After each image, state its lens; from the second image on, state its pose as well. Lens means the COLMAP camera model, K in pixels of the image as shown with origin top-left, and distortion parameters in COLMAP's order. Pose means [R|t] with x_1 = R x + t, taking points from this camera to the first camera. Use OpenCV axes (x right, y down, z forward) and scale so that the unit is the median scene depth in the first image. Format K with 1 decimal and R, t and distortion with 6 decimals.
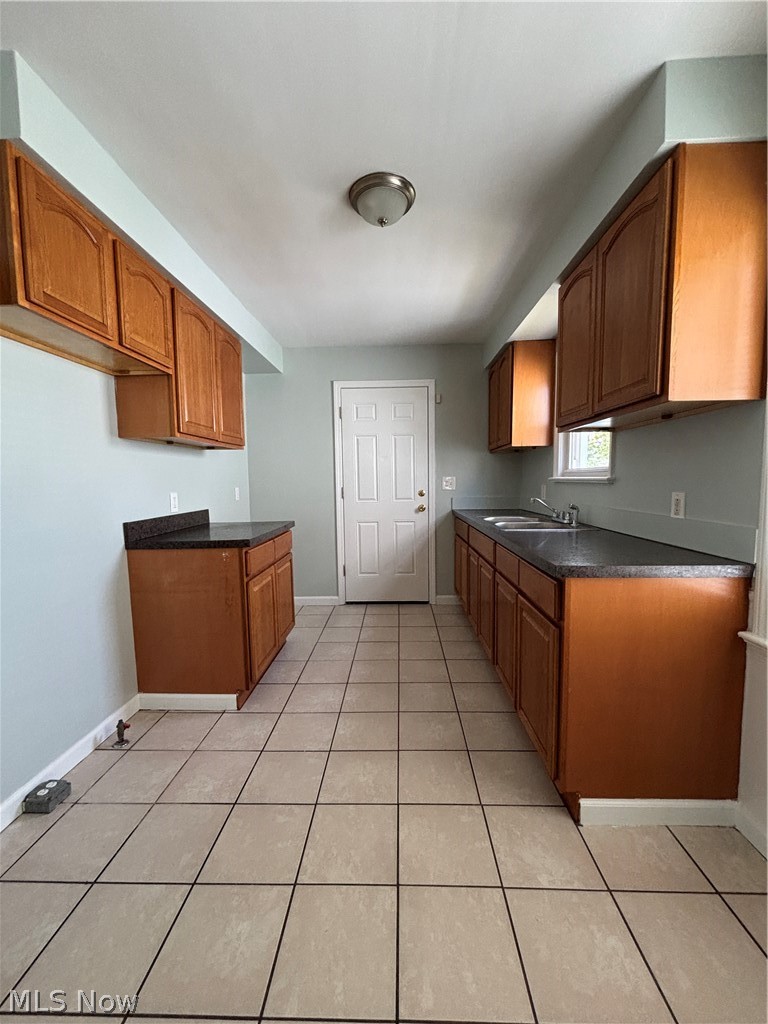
lens RADIAL K [[414.3, 0, 384.0], [0, 414.3, 512.0], [0, 0, 1]] dist [0.001514, 0.000124]
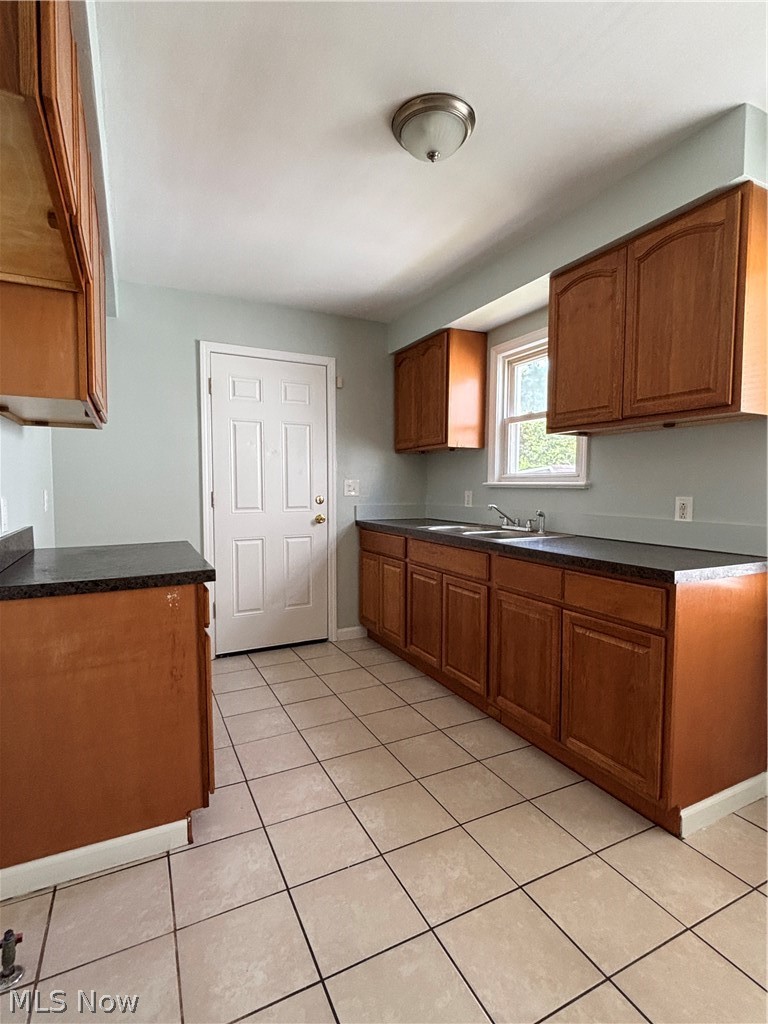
lens RADIAL K [[509.6, 0, 384.0], [0, 509.6, 512.0], [0, 0, 1]] dist [-0.013750, 0.009841]
pose [[0.878508, -0.010140, 0.477621, -0.329958], [0.023264, 0.999497, -0.021570, 0.000445], [-0.477162, 0.030060, 0.878301, 0.126256]]
